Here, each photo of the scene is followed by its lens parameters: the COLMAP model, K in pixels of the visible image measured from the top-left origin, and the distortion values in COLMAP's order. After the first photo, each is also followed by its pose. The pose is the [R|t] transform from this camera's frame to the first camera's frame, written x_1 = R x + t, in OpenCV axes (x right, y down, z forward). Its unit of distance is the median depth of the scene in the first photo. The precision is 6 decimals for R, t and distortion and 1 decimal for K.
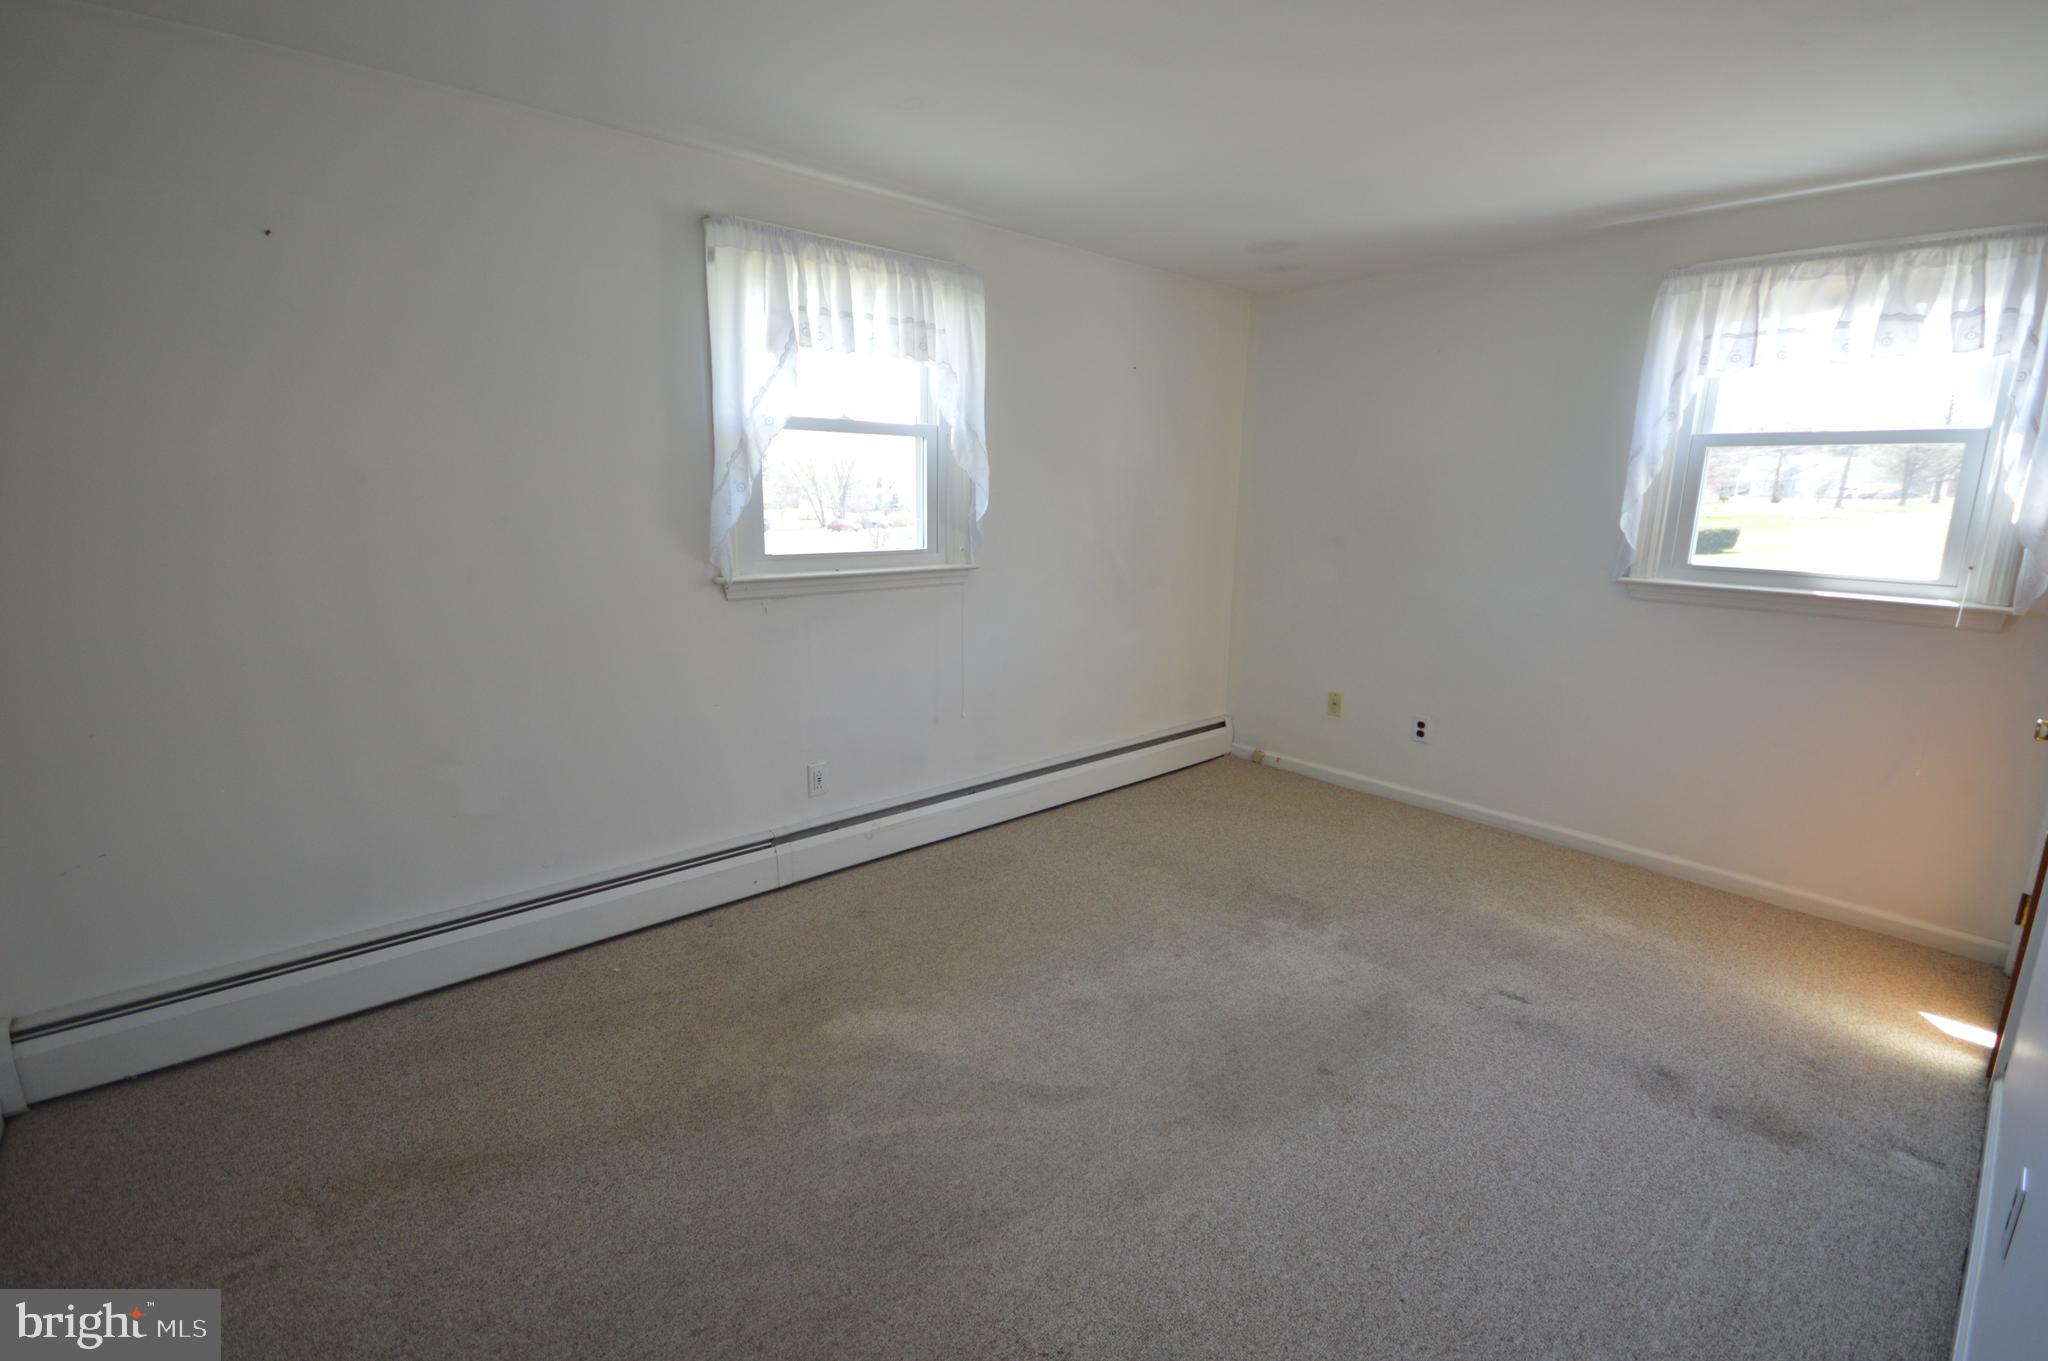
lens RADIAL K [[919.9, 0, 1041.1], [0, 919.9, 682.8], [0, 0, 1]] dist [0.015696, -0.014736]
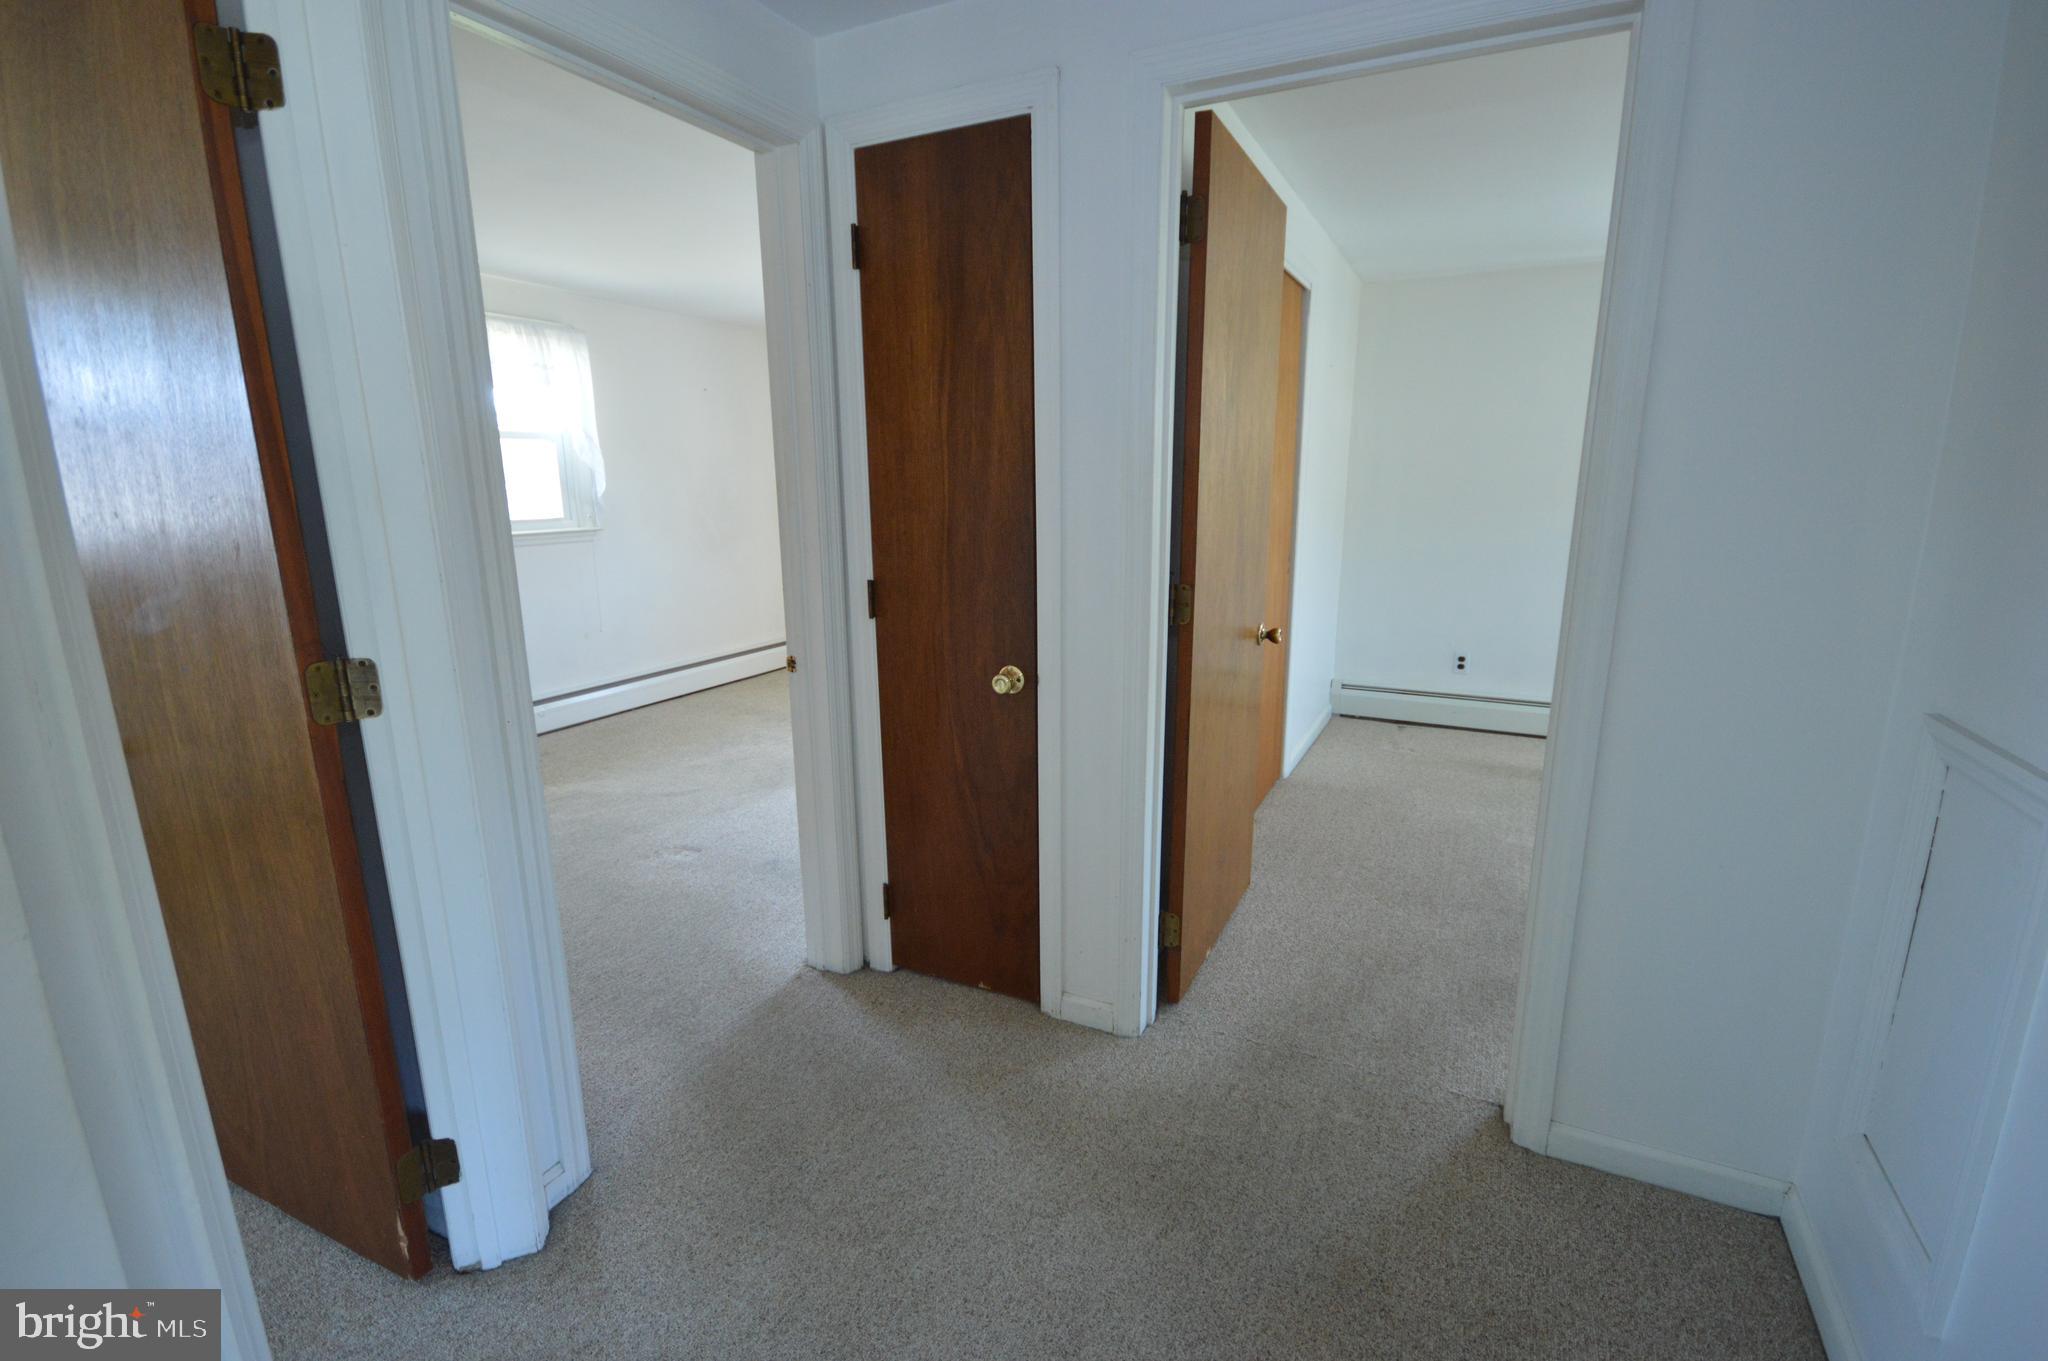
lens RADIAL K [[919.9, 0, 1041.1], [0, 919.9, 682.8], [0, 0, 1]] dist [0.015696, -0.014736]
pose [[0.928123, -0.099650, 0.358688, 0.030803], [0.092805, 0.995022, 0.036298, 0.144023], [-0.360520, -0.000401, 0.932751, -0.691403]]
